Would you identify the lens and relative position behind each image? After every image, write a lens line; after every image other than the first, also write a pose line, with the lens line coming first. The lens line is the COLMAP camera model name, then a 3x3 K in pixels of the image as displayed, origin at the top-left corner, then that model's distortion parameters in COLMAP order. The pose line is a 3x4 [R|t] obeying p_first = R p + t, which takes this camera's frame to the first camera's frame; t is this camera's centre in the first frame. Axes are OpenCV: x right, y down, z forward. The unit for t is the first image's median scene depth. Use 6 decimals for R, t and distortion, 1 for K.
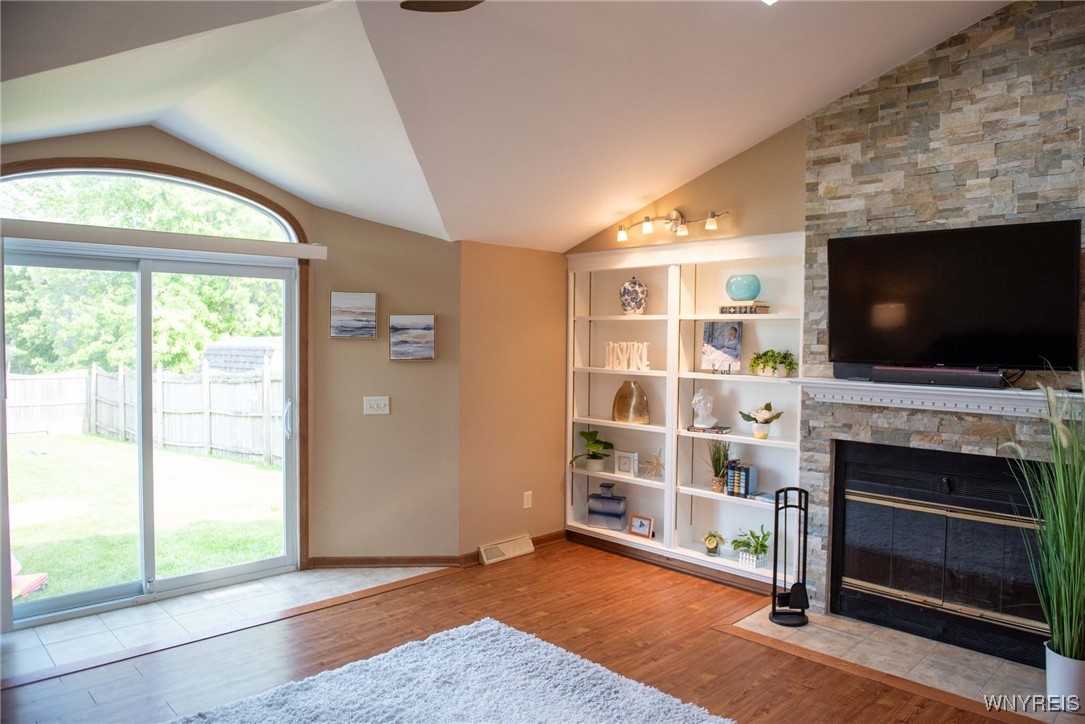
lens RADIAL K [[739.2, 0, 550.4], [0, 739.2, 359.4], [0, 0, 1]] dist [-0.048494, -0.005734]
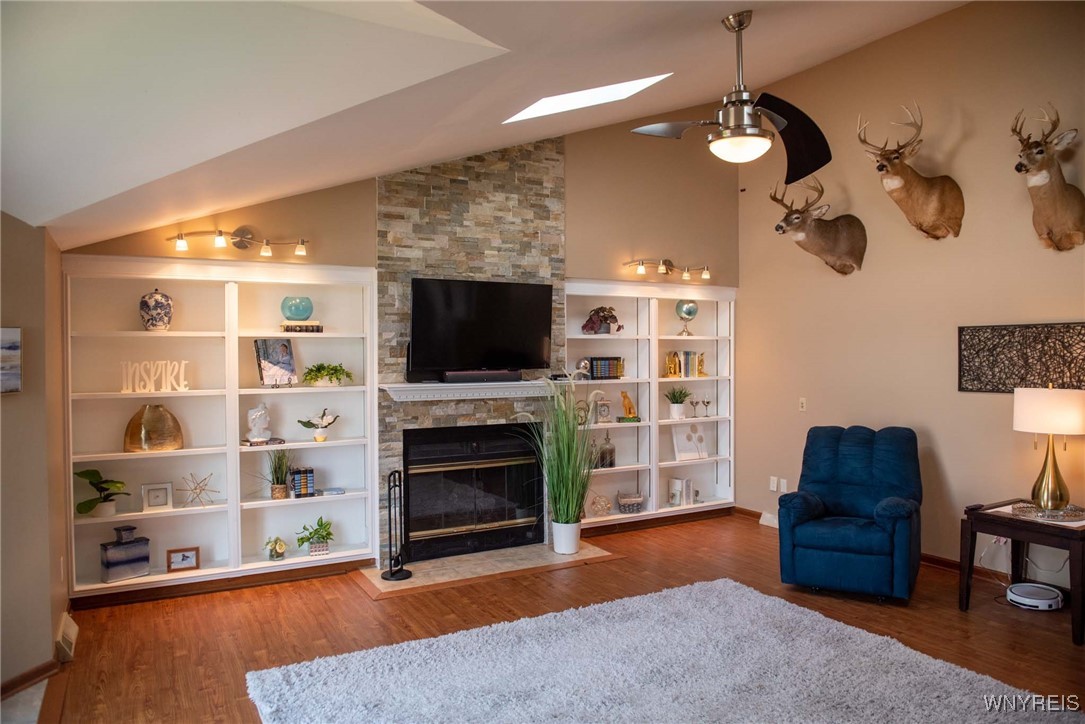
lens RADIAL K [[739.2, 0, 549.2], [0, 739.2, 359.4], [0, 0, 1]] dist [-0.048494, -0.005734]
pose [[0.256948, -0.022103, 0.966172, -0.798949], [0.039510, 0.999143, 0.012350, -0.022104], [-0.965617, 0.035000, 0.257601, 0.394955]]
